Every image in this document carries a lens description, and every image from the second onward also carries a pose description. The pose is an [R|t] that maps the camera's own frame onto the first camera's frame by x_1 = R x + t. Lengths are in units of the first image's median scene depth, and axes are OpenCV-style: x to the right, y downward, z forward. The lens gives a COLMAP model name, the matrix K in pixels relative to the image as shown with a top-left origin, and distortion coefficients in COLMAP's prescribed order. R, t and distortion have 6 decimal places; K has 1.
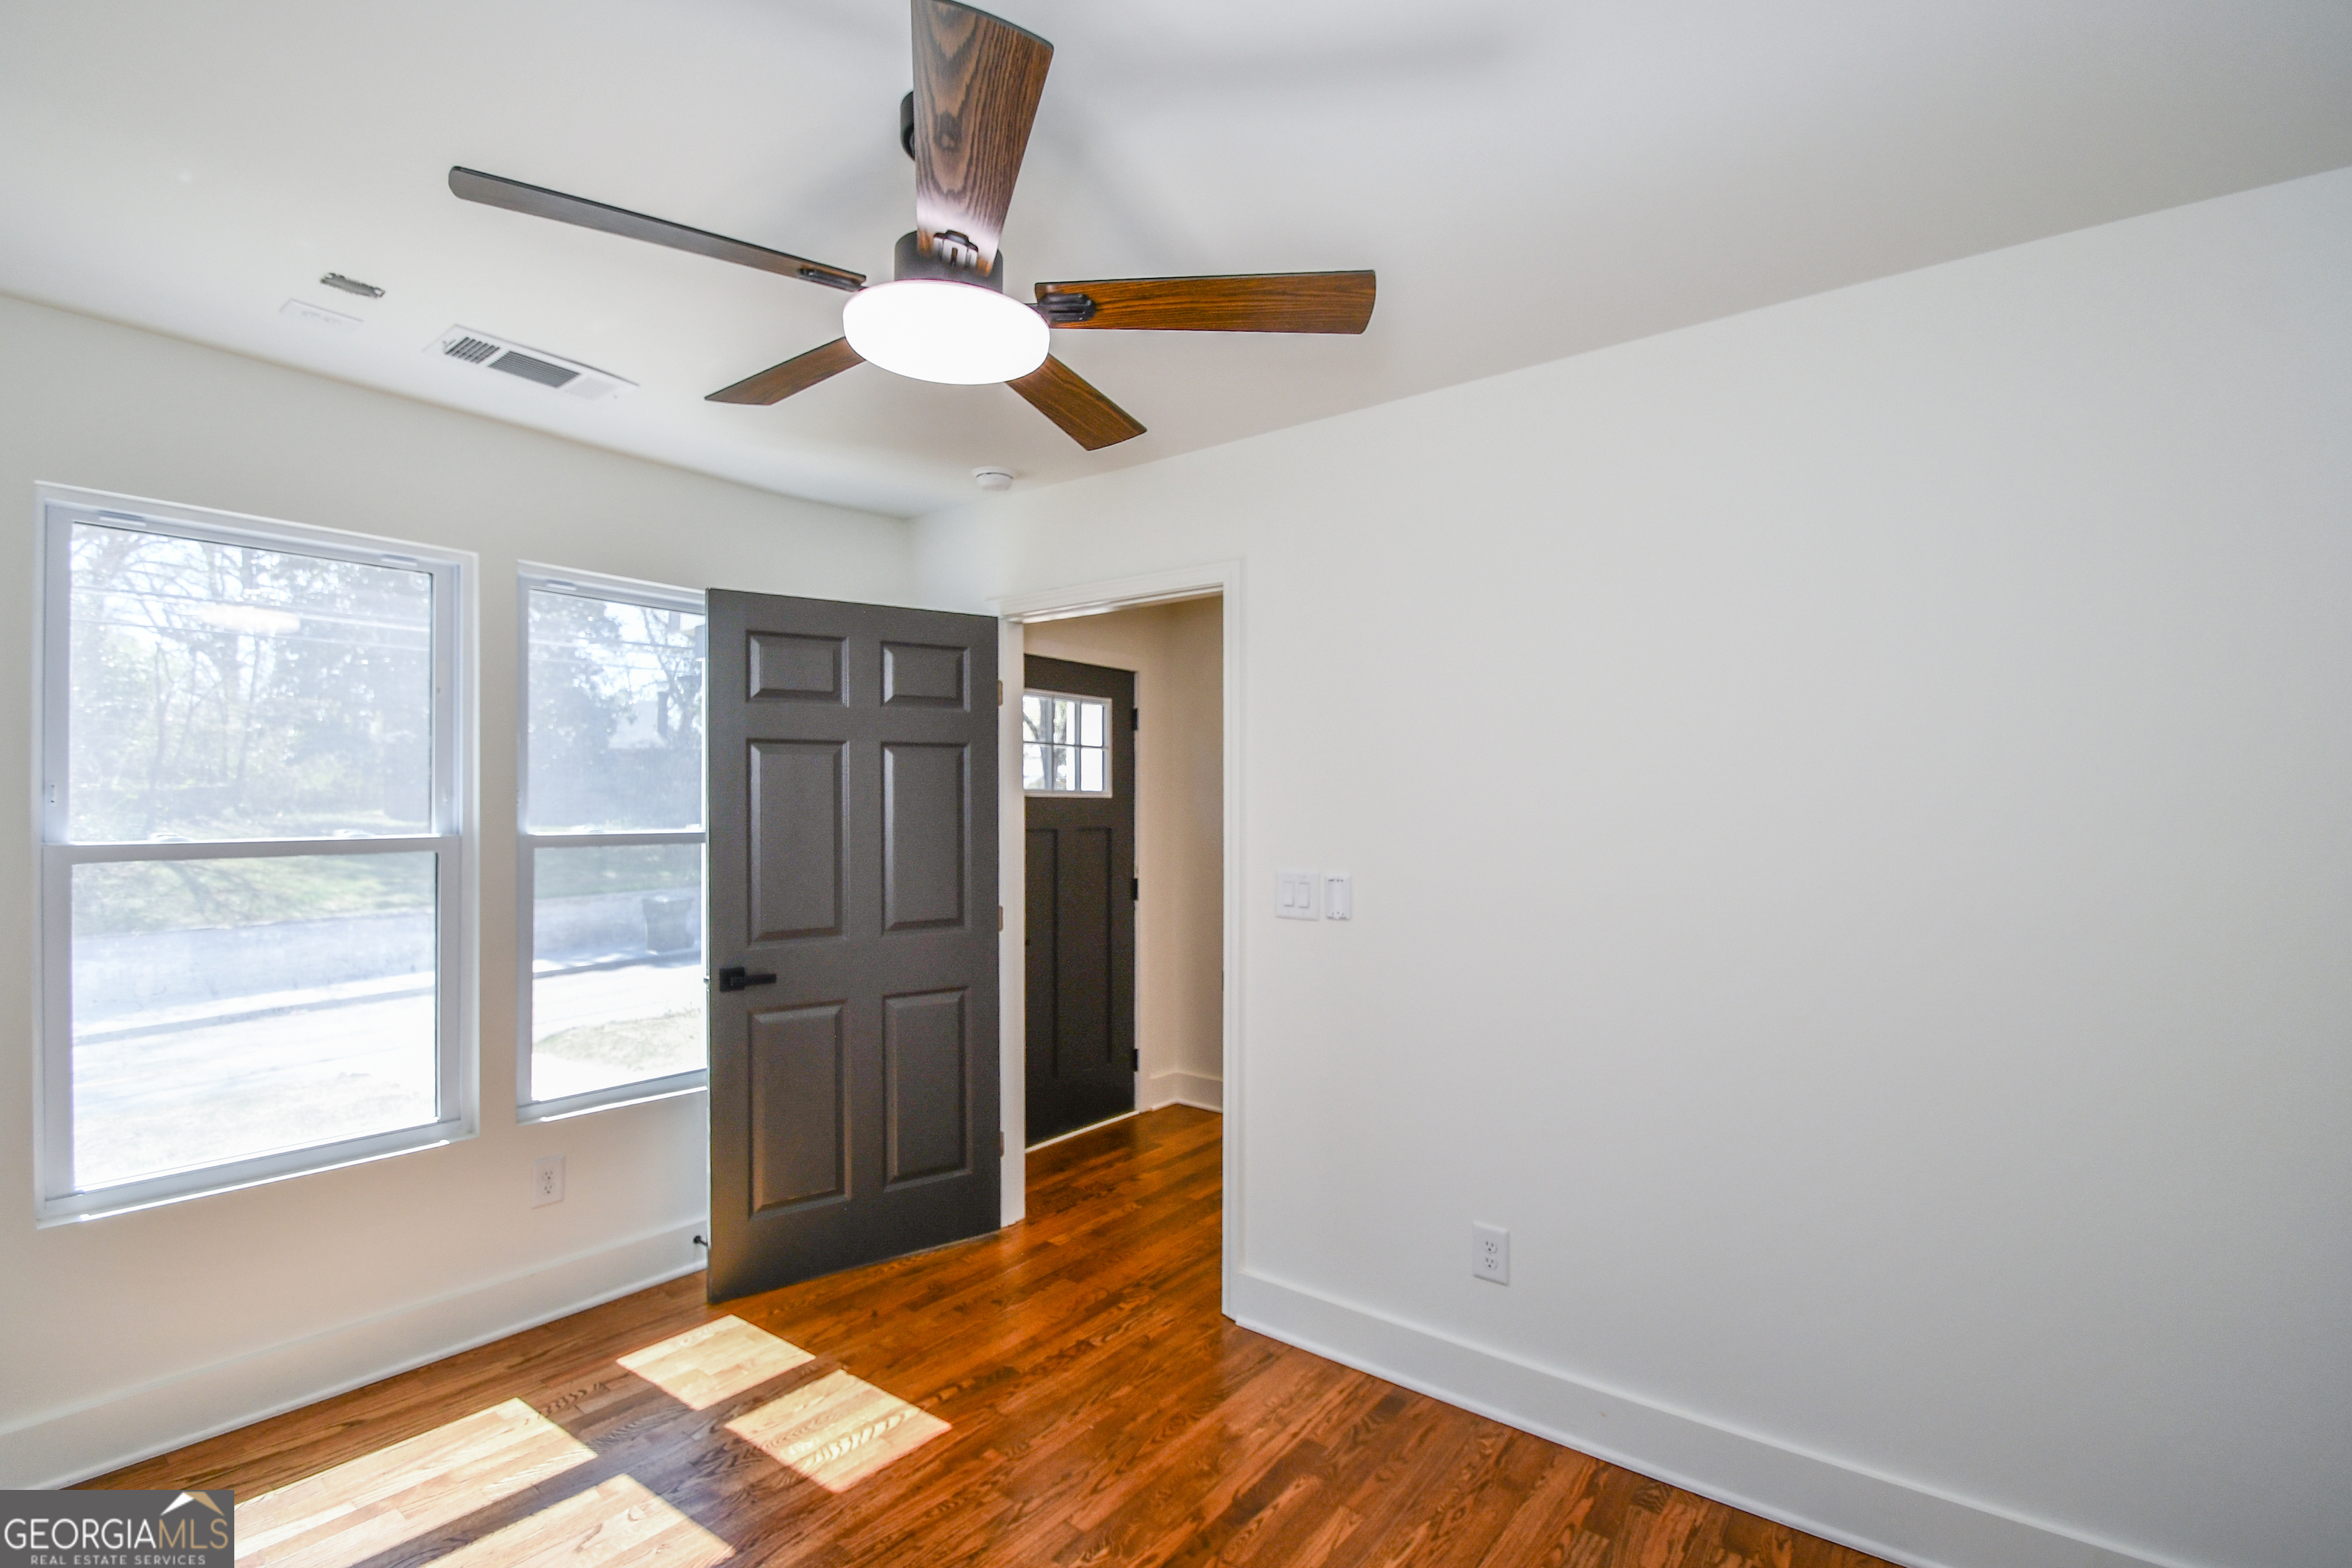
lens RADIAL K [[1070.5, 0, 1163.3], [0, 1070.5, 793.0], [0, 0, 1]] dist [-0.000141, -0.011494]
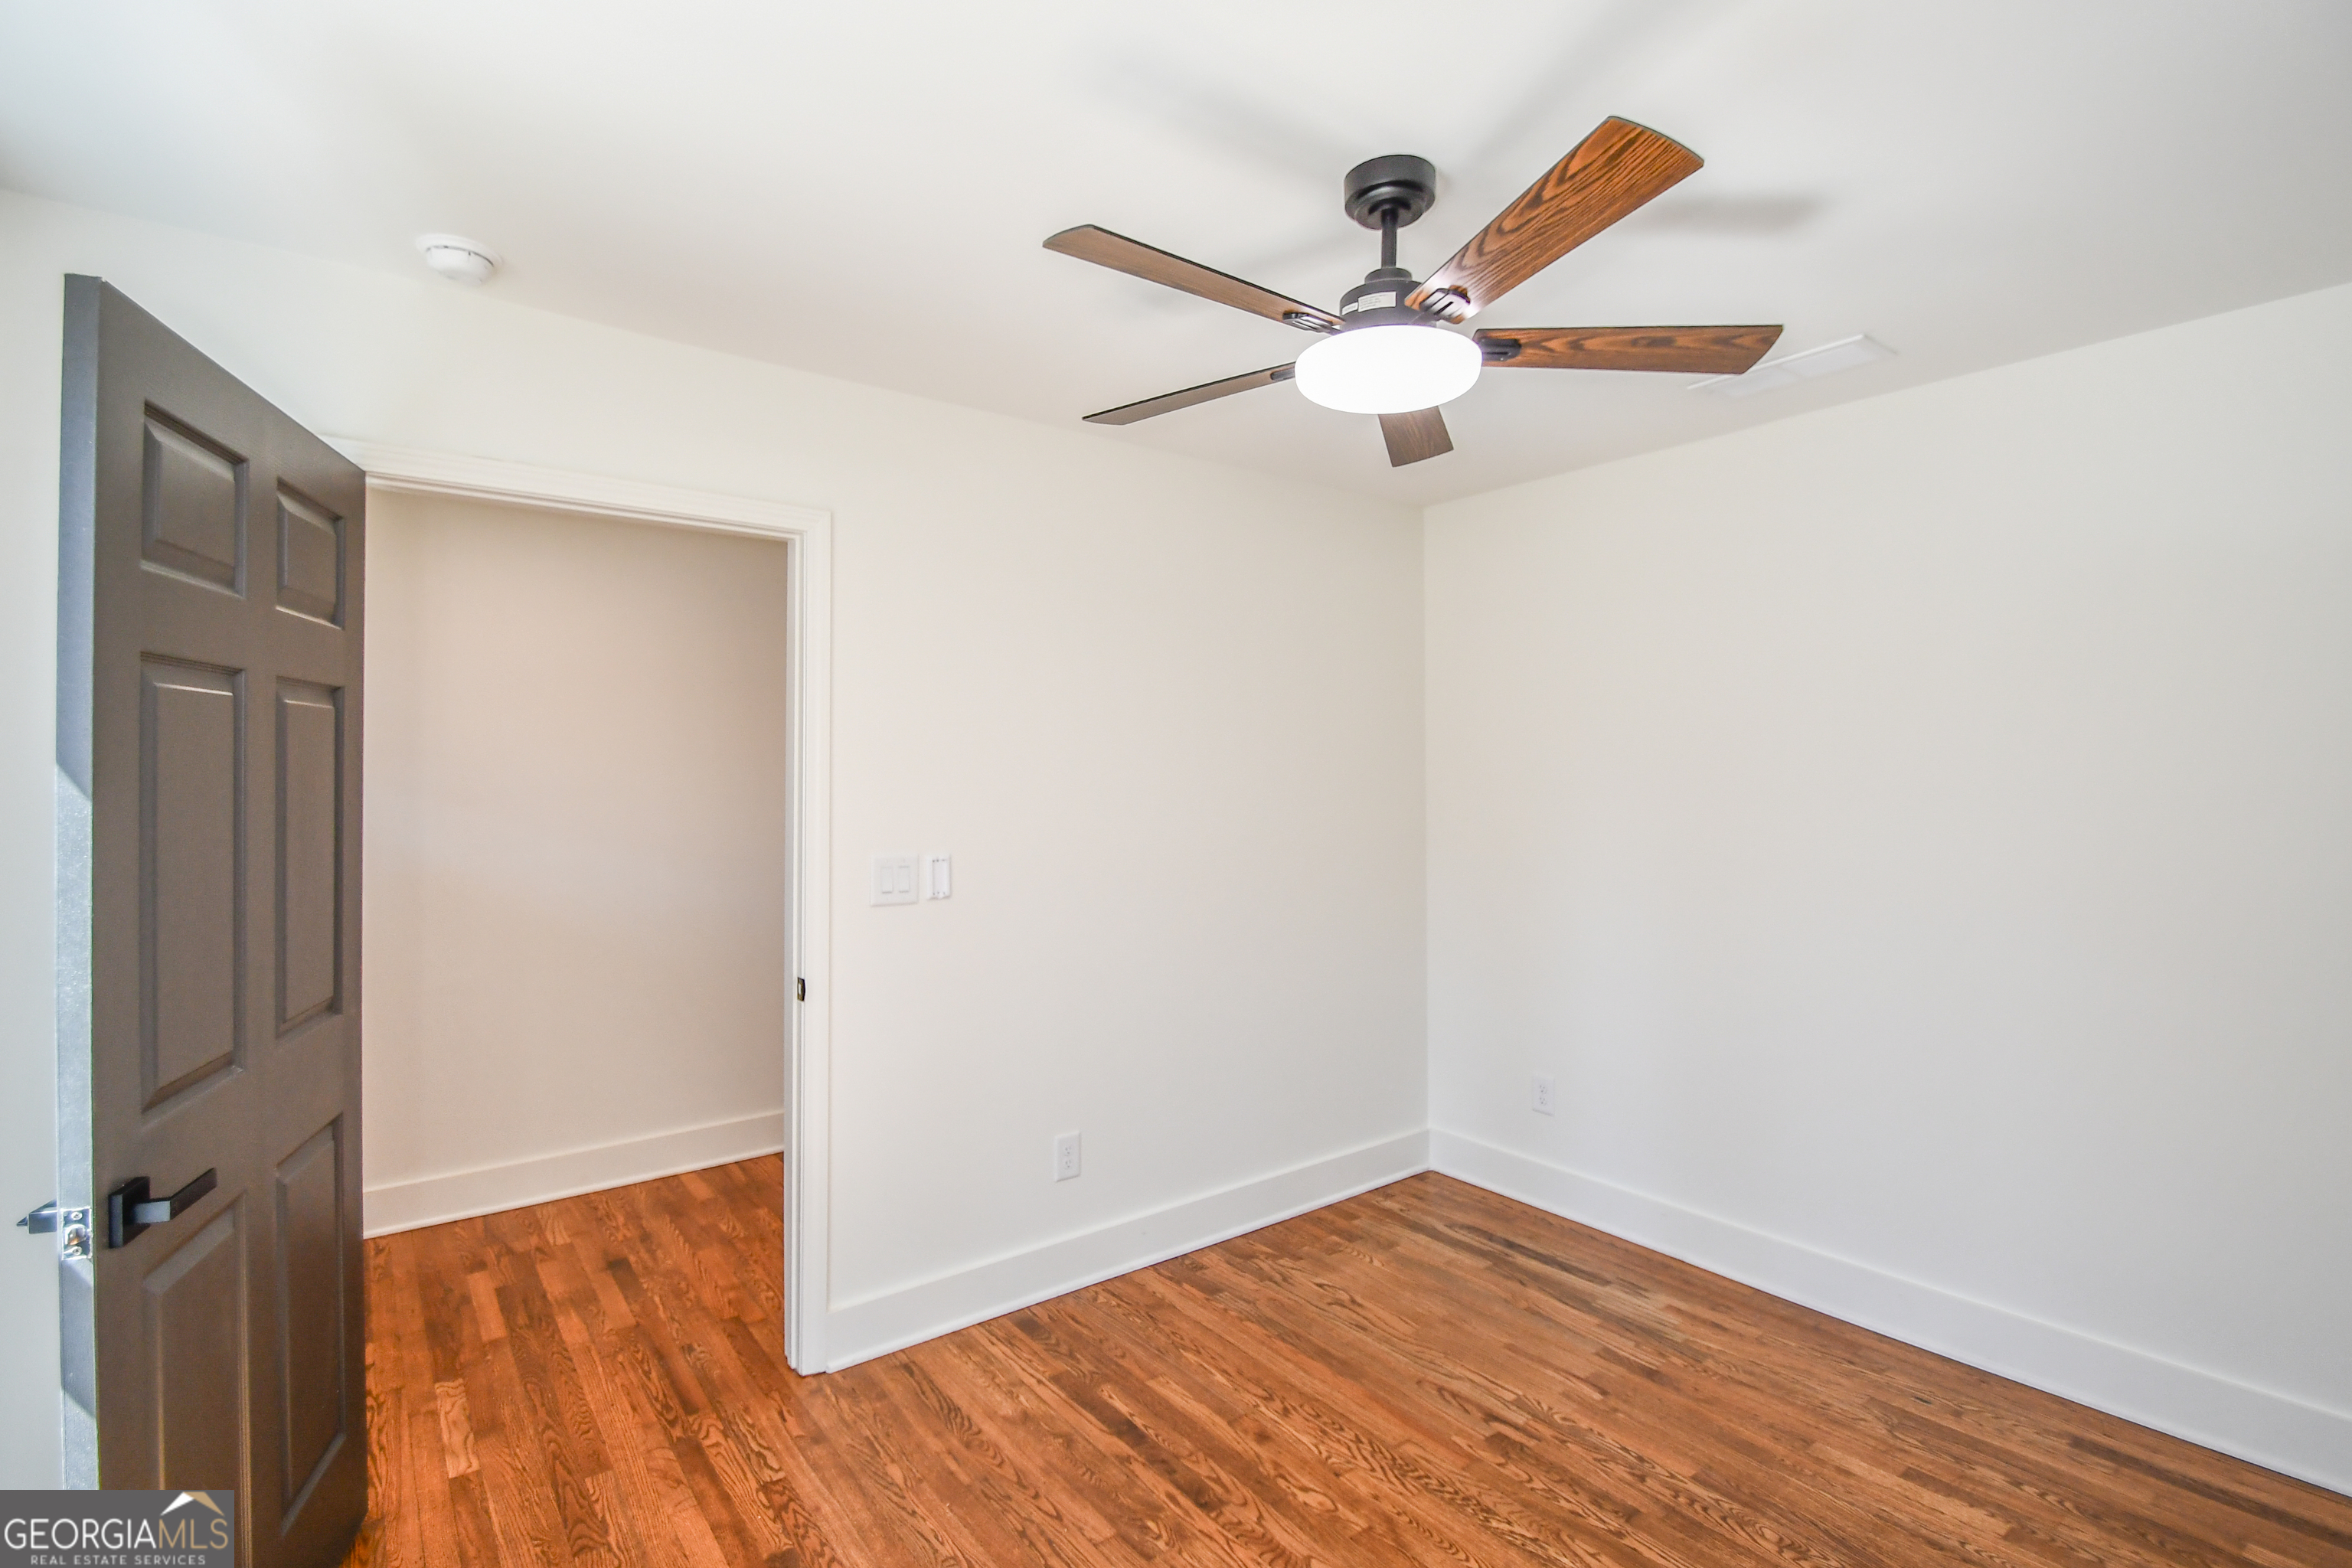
lens RADIAL K [[1067.5, 0, 1168.8], [0, 1067.5, 758.3], [0, 0, 1]] dist [-0.019840, -0.000243]
pose [[0.255224, 0.008965, 0.966840, -0.840462], [-0.003059, 0.999959, -0.008465, -0.007380], [-0.966877, -0.000798, 0.255241, 0.594150]]
